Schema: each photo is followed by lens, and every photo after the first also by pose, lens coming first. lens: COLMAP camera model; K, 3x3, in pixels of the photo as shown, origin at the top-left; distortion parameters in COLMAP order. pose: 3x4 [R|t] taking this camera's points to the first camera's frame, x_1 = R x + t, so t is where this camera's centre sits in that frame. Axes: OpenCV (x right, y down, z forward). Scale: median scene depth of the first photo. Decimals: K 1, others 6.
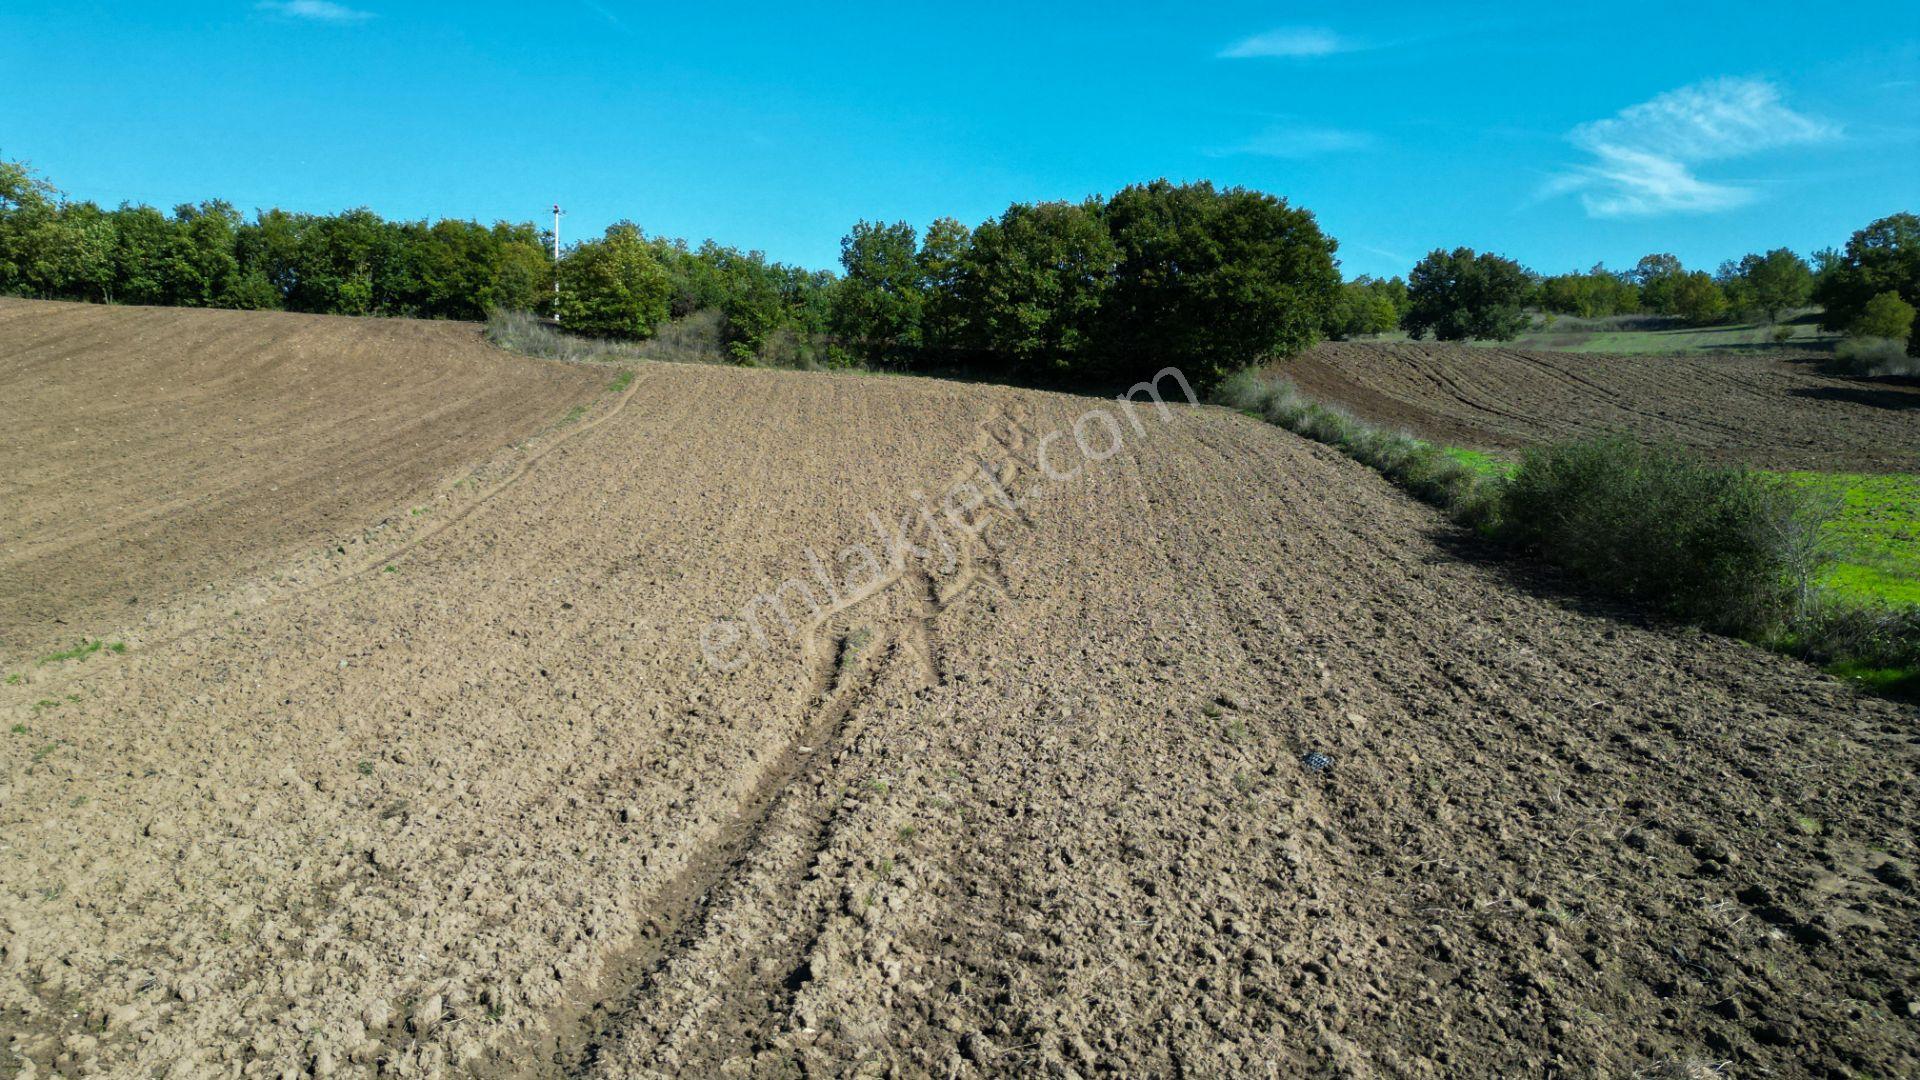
lens RADIAL K [[1338.6, 0, 960.0], [0, 1338.6, 540.0], [0, 0, 1]] dist [0.086554, -0.094368]
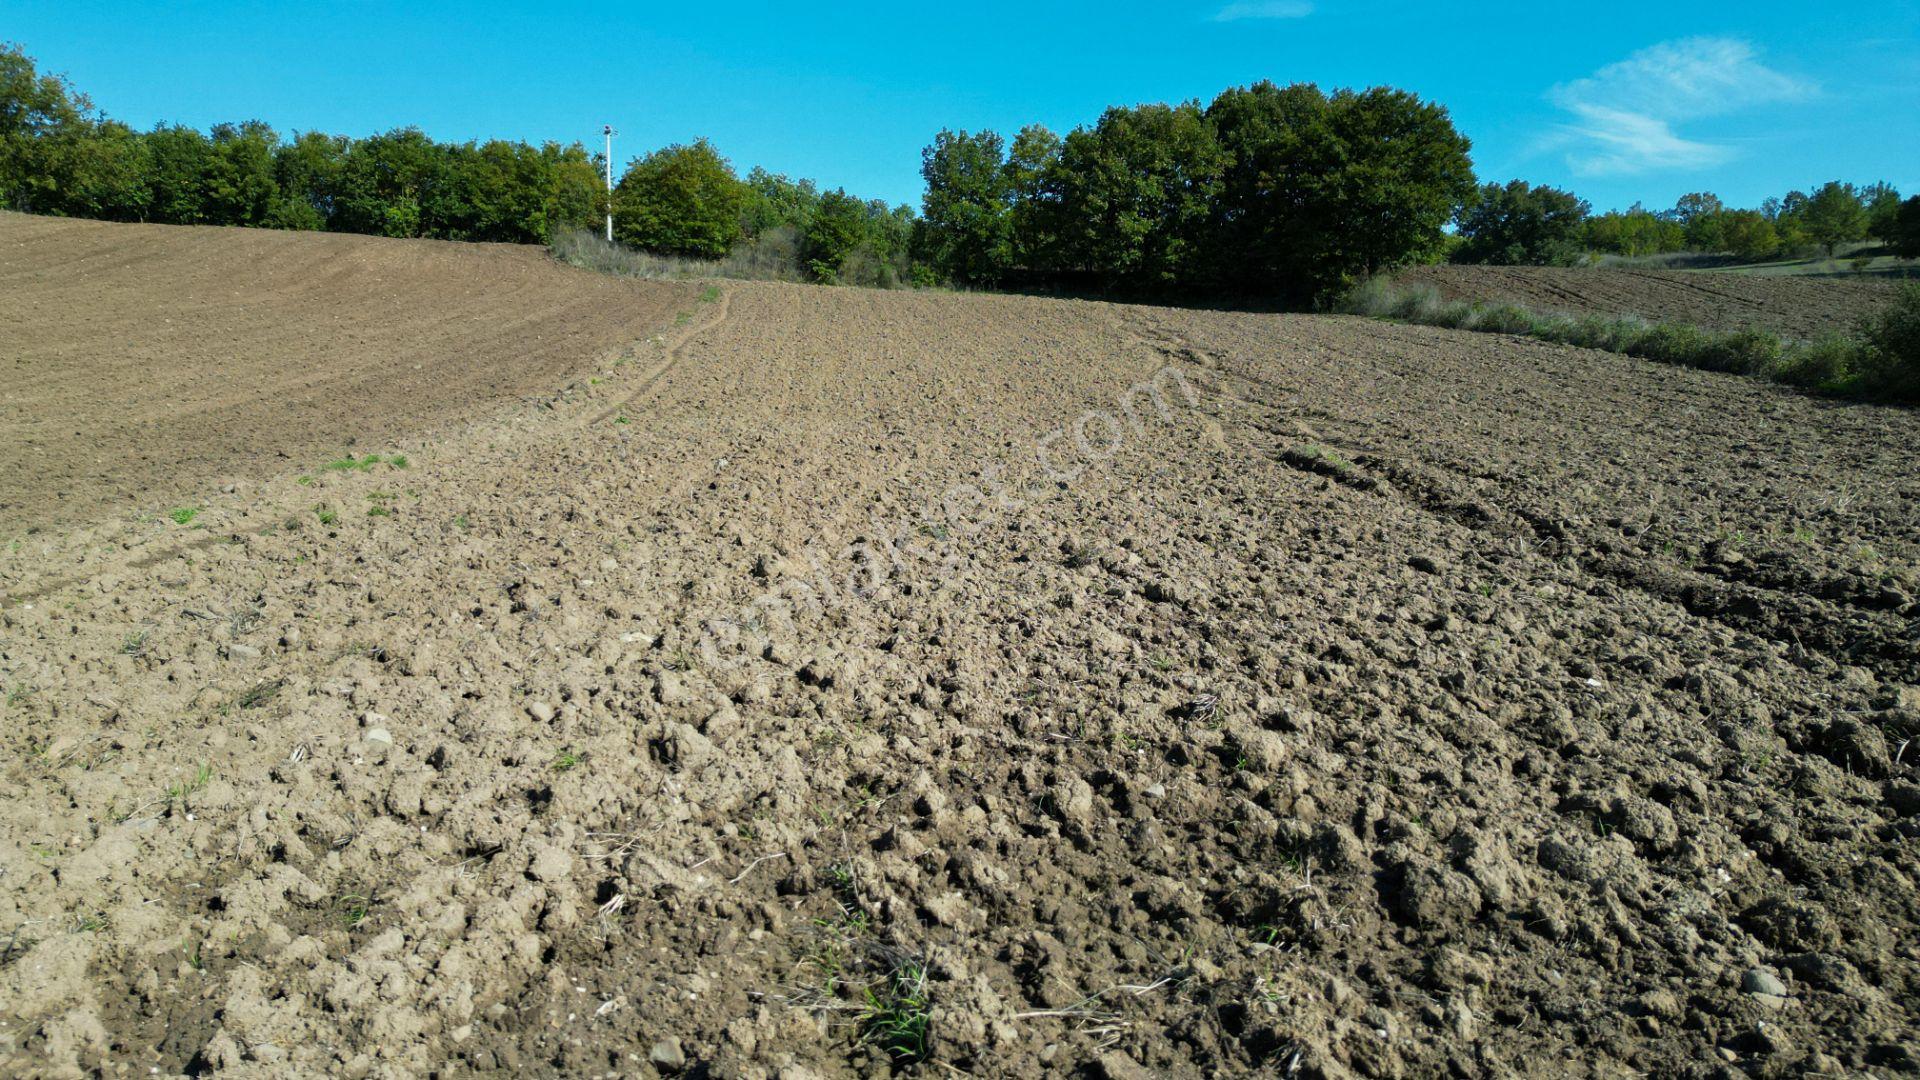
lens RADIAL K [[1338.6, 0, 960.0], [0, 1338.6, 540.0], [0, 0, 1]] dist [0.086554, -0.094368]
pose [[0.999957, -0.008920, 0.002491, -0.073214], [0.008849, 0.999590, 0.027246, 0.026436], [-0.002733, -0.027223, 0.999626, 0.052348]]
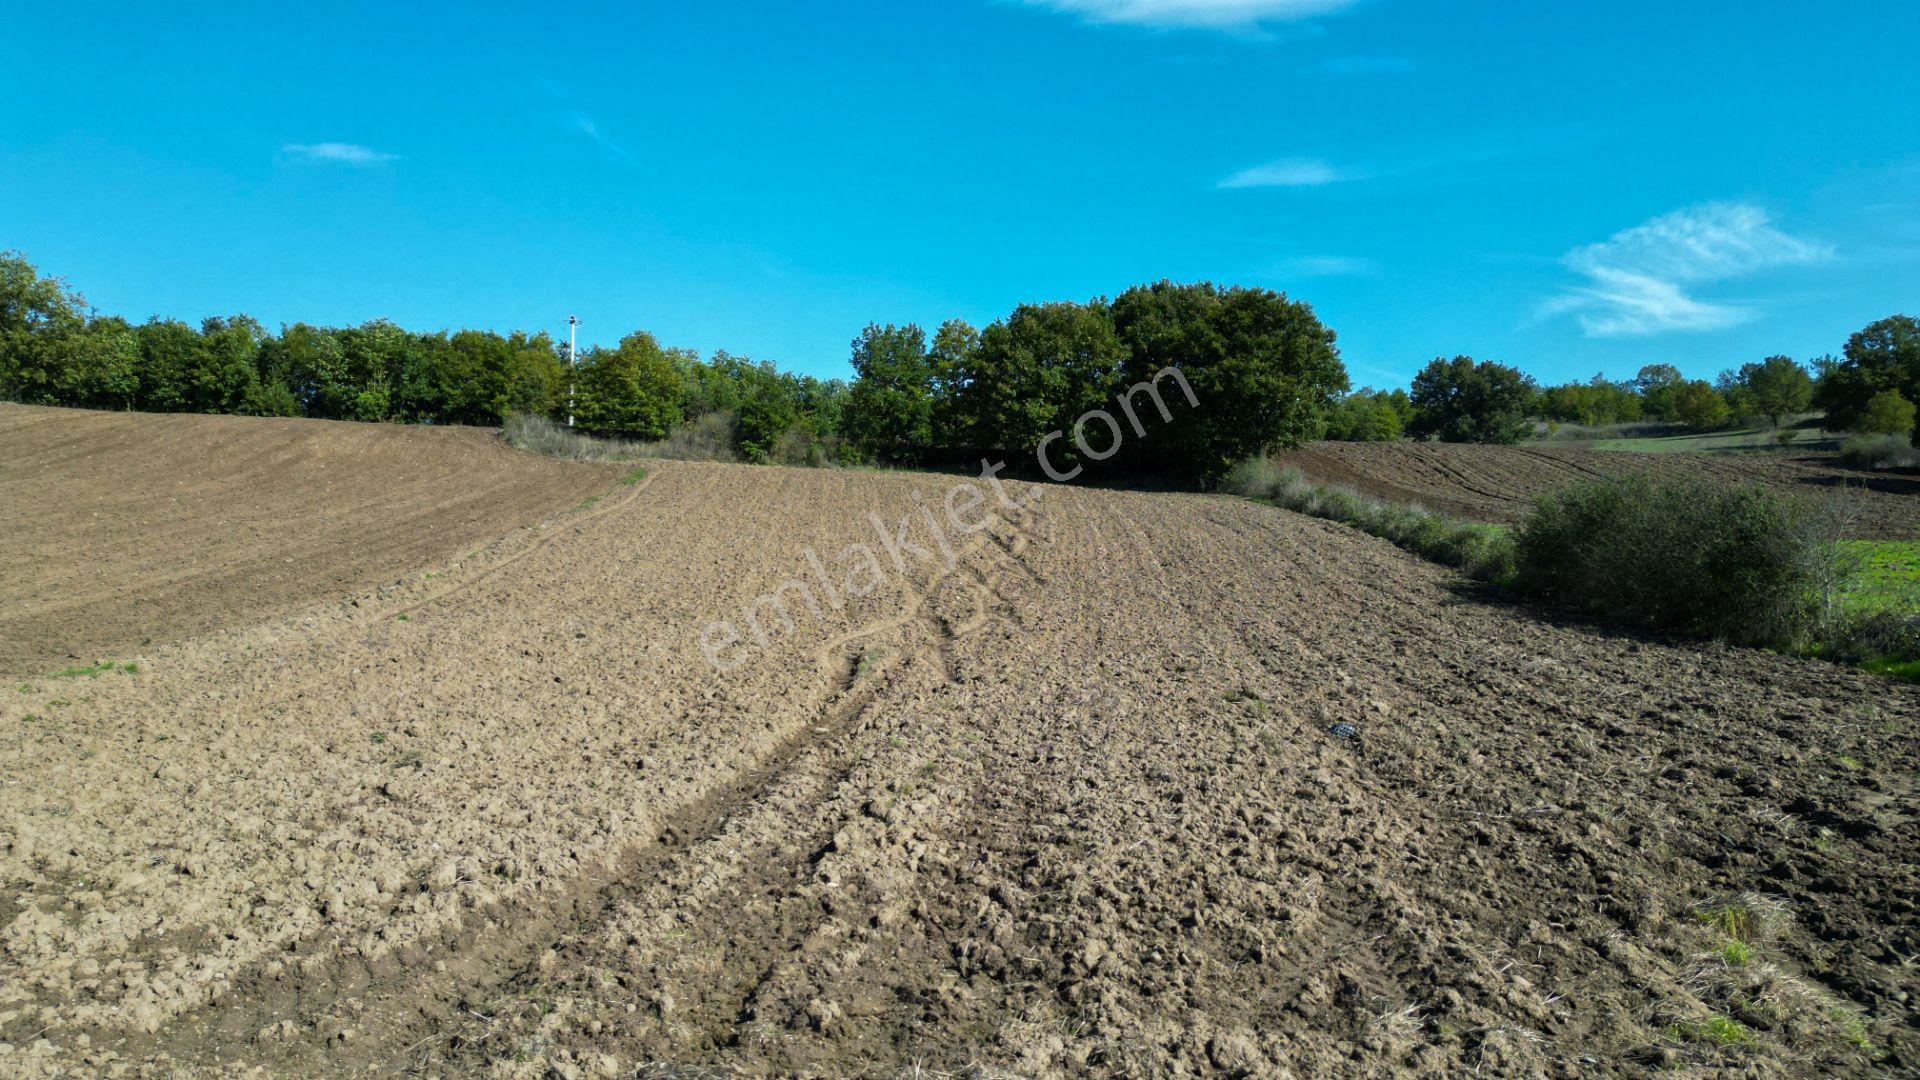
lens RADIAL K [[1338.6, 0, 960.0], [0, 1338.6, 540.0], [0, 0, 1]] dist [0.086554, -0.094368]
pose [[0.999932, -0.009761, -0.006390, -0.001167], [0.009148, 0.995922, -0.089759, 0.020251], [0.007240, 0.089694, 0.995943, 0.001201]]
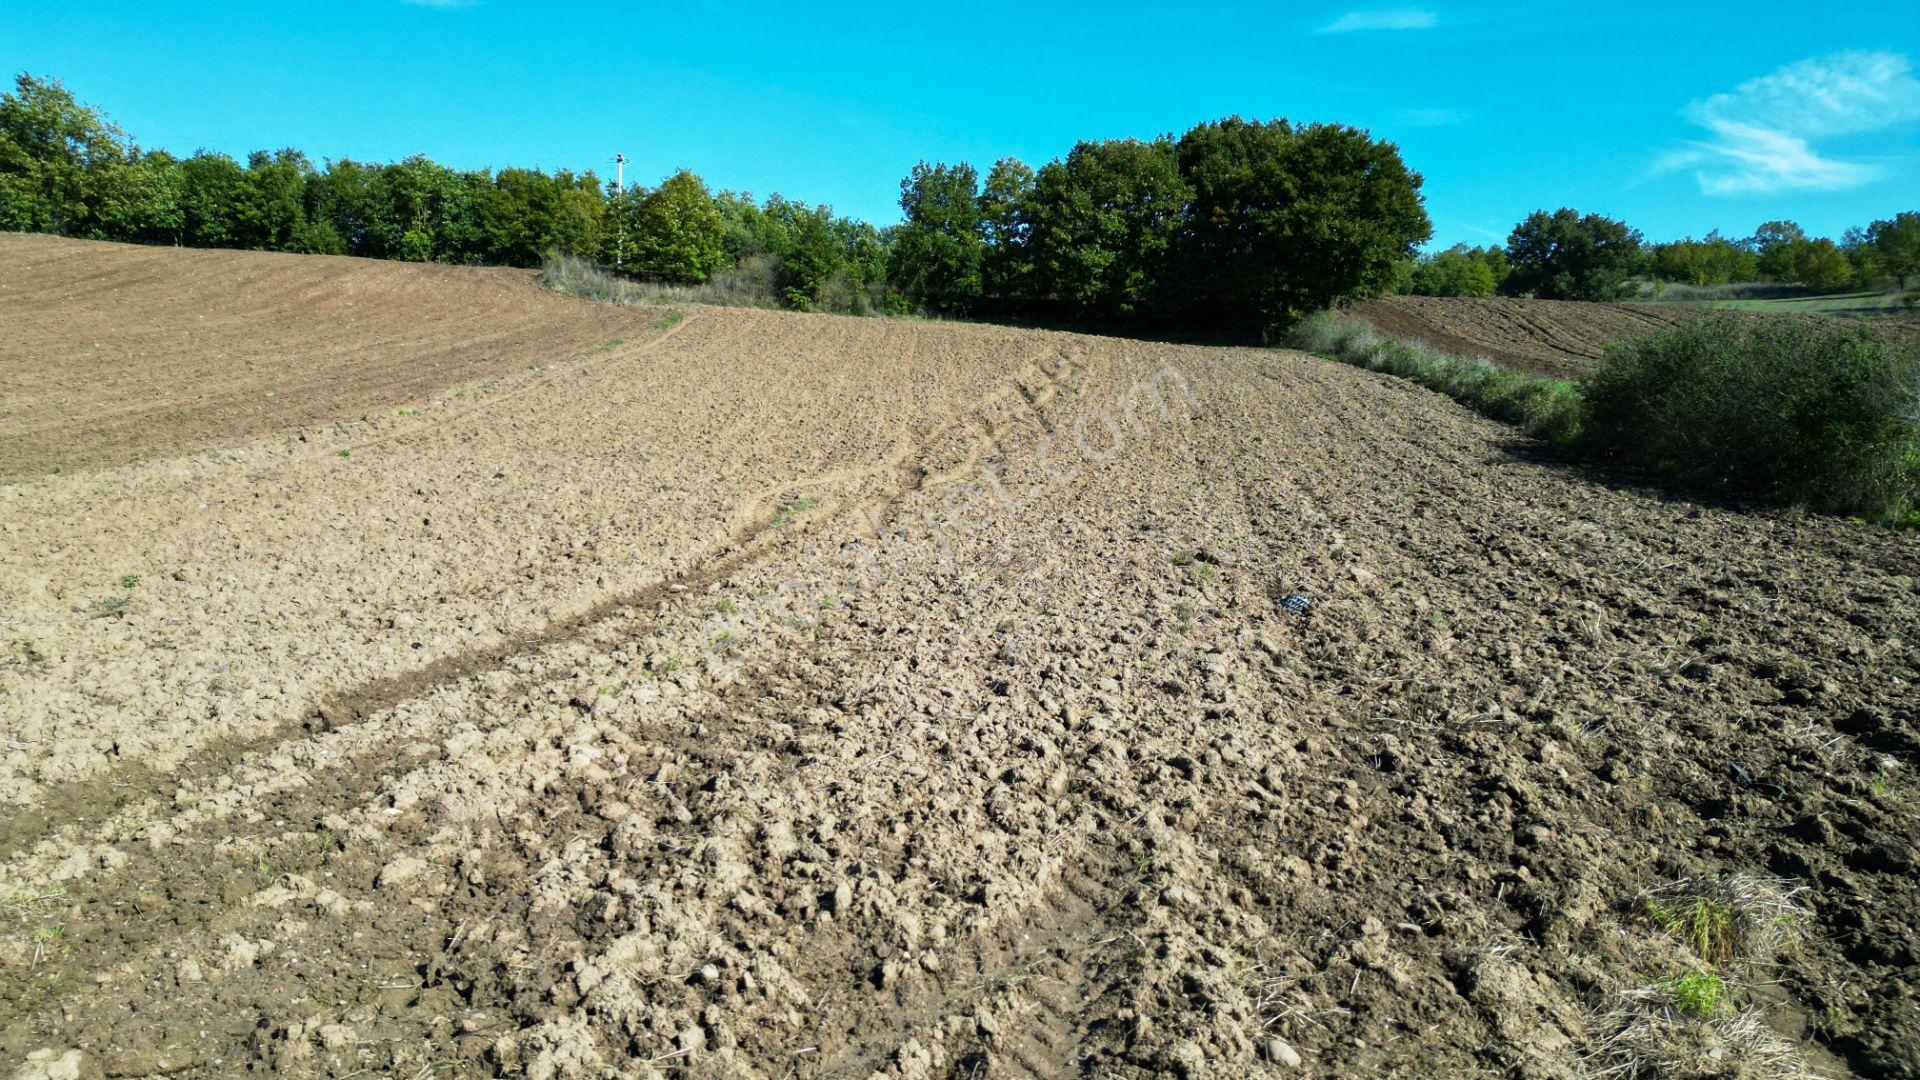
lens RADIAL K [[1338.6, 0, 960.0], [0, 1338.6, 540.0], [0, 0, 1]] dist [0.086554, -0.094368]
pose [[0.997896, 0.014493, -0.063198, 0.020965], [-0.013583, 0.999798, 0.014800, 0.021337], [0.063399, -0.013910, 0.997891, 0.034679]]
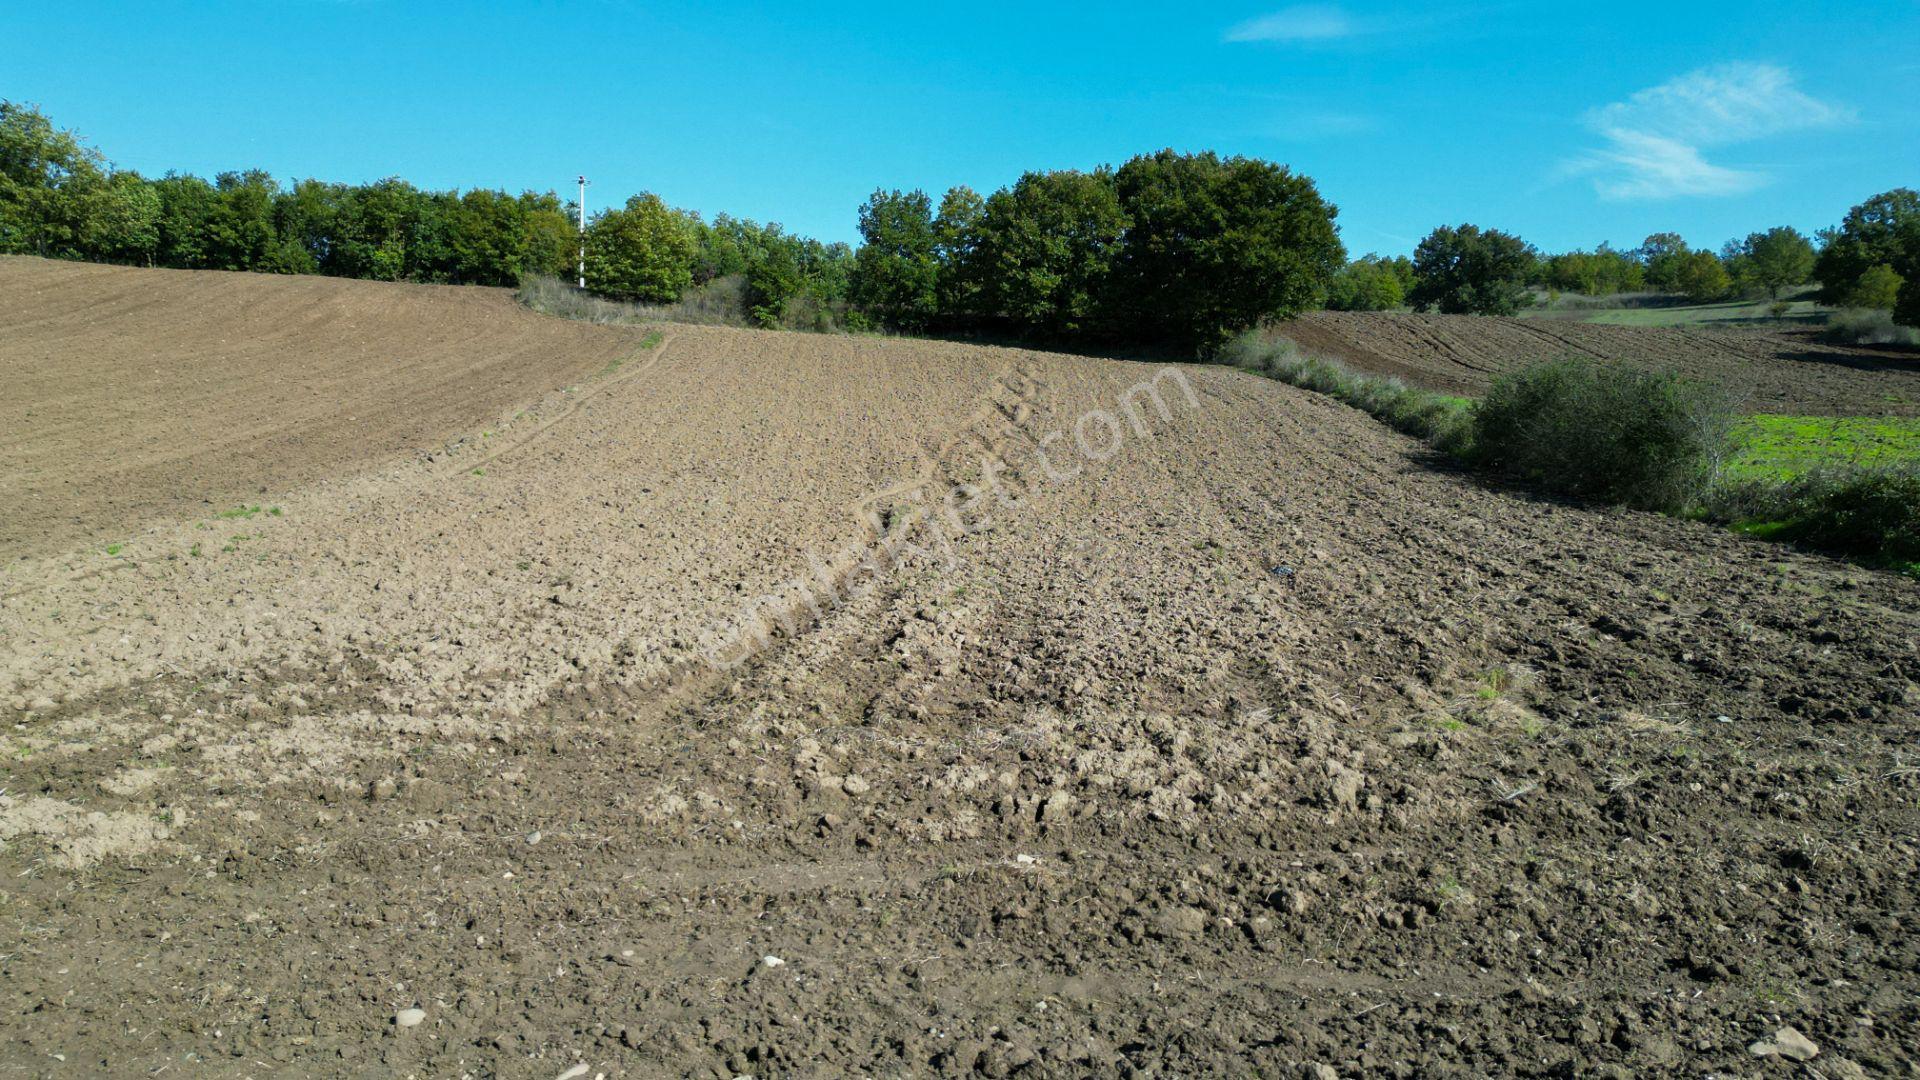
lens RADIAL K [[1338.6, 0, 960.0], [0, 1338.6, 540.0], [0, 0, 1]] dist [0.086554, -0.094368]
pose [[0.999981, 0.003019, -0.005445, -0.004616], [-0.002955, 0.999926, 0.011784, 0.022075], [0.005480, -0.011767, 0.999916, -0.042803]]
